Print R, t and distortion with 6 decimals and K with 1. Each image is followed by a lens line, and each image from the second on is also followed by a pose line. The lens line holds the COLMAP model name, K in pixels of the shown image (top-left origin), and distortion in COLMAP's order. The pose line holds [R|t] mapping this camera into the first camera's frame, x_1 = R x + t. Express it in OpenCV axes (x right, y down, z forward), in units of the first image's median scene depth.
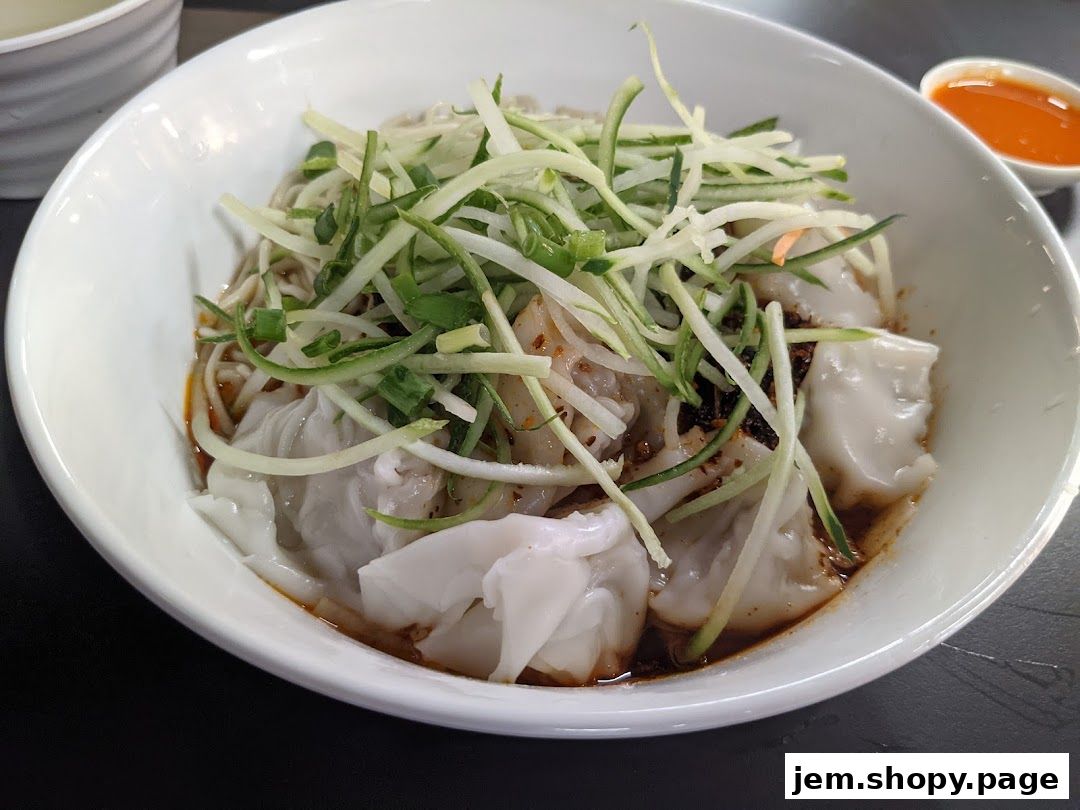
lens RADIAL K [[884.7, 0, 550.4], [0, 884.7, 405.9], [0, 0, 1]] dist [0.048016, -0.094032]
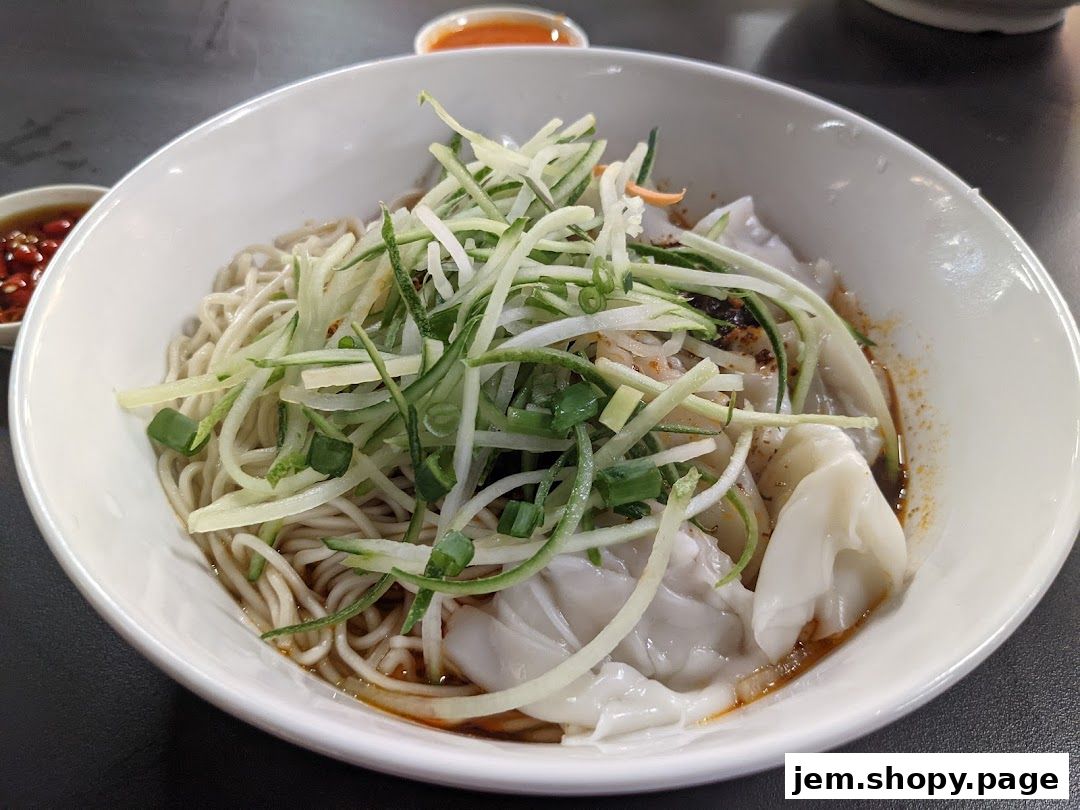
lens RADIAL K [[921.8, 0, 491.5], [0, 921.8, 399.7], [0, 0, 1]] dist [0.010113, -0.149197]
pose [[0.568381, -0.624564, 0.535596, -0.718211], [0.649826, 0.740046, 0.173372, -0.352301], [-0.504647, 0.249503, 0.826486, 0.209398]]
